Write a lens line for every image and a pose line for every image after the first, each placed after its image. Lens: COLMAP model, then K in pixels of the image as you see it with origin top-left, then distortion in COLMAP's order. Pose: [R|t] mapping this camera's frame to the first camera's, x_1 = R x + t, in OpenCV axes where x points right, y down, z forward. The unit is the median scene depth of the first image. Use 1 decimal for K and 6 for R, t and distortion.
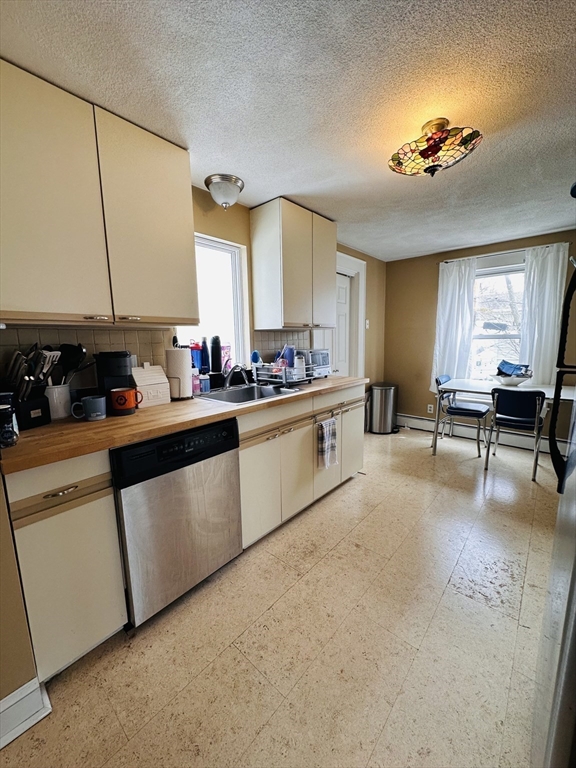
lens RADIAL K [[306.3, 0, 287.5], [0, 306.3, 385.0], [0, 0, 1]] dist [-0.001644, 0.000894]
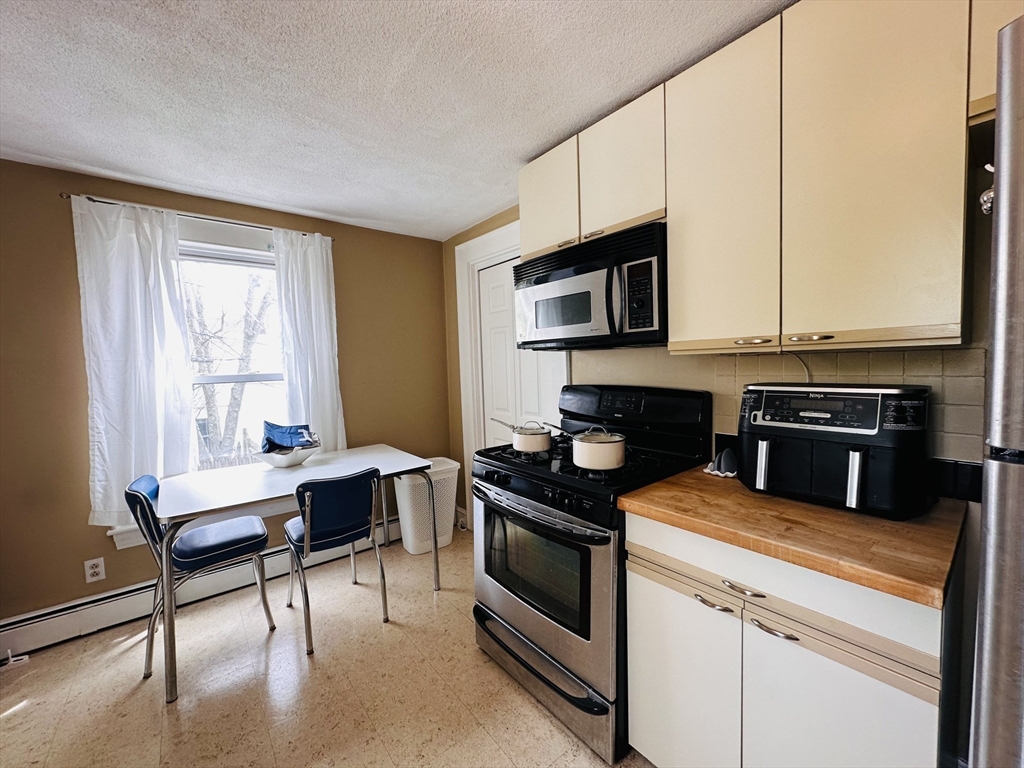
lens RADIAL K [[408.4, 0, 512.0], [0, 408.4, 384.1], [0, 0, 1]] dist [-0.001644, 0.000894]
pose [[0.178596, -0.044574, 0.982912, 0.136994], [0.174075, 0.984646, 0.013023, -0.133635], [-0.968401, 0.168775, 0.183613, 0.731096]]
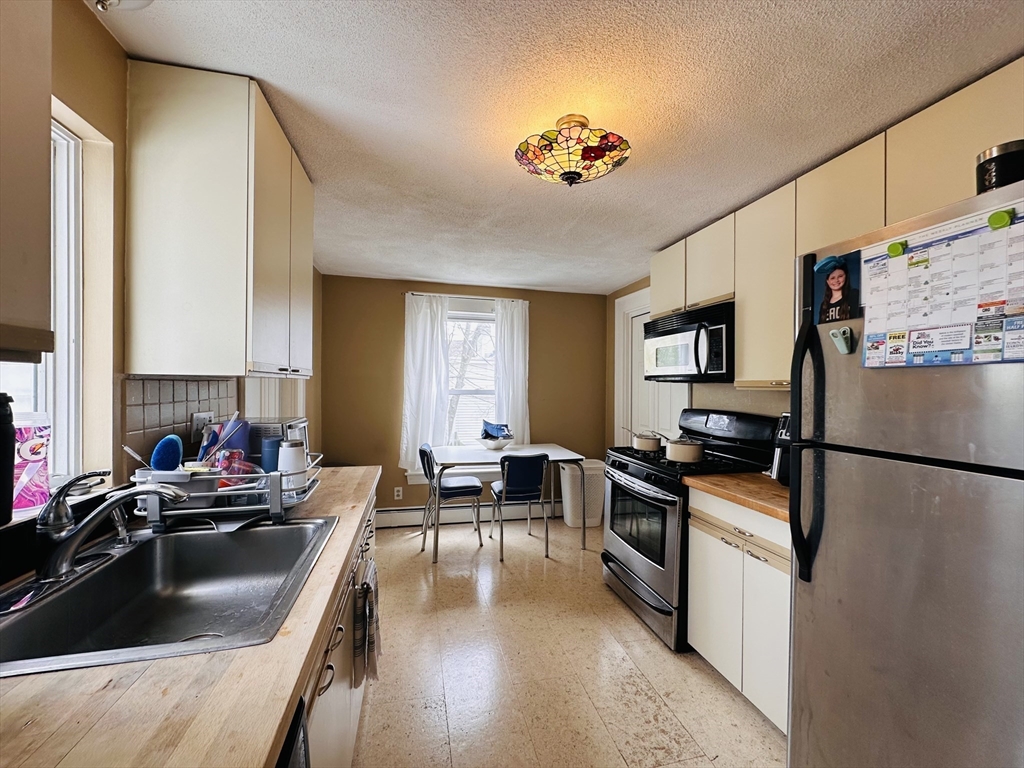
lens RADIAL K [[408.4, 0, 514.0], [0, 408.4, 387.4], [0, 0, 1]] dist [-0.001644, 0.000894]
pose [[0.577256, 0.018161, 0.816361, -0.289239], [0.102218, 0.990281, -0.094309, -0.092094], [-0.810140, 0.137887, 0.569789, 0.454011]]
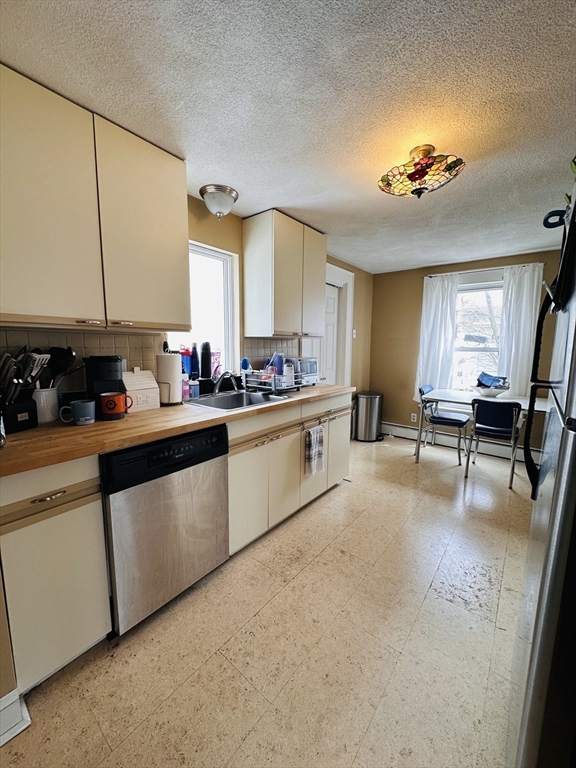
lens RADIAL K [[306.3, 0, 287.5], [0, 306.3, 385.1], [0, 0, 1]] dist [-0.001644, 0.000894]
pose [[0.998723, 0.020441, 0.046197, -0.011639], [-0.019502, 0.999596, -0.020683, -0.003486], [-0.046601, 0.019755, 0.998718, -0.016248]]
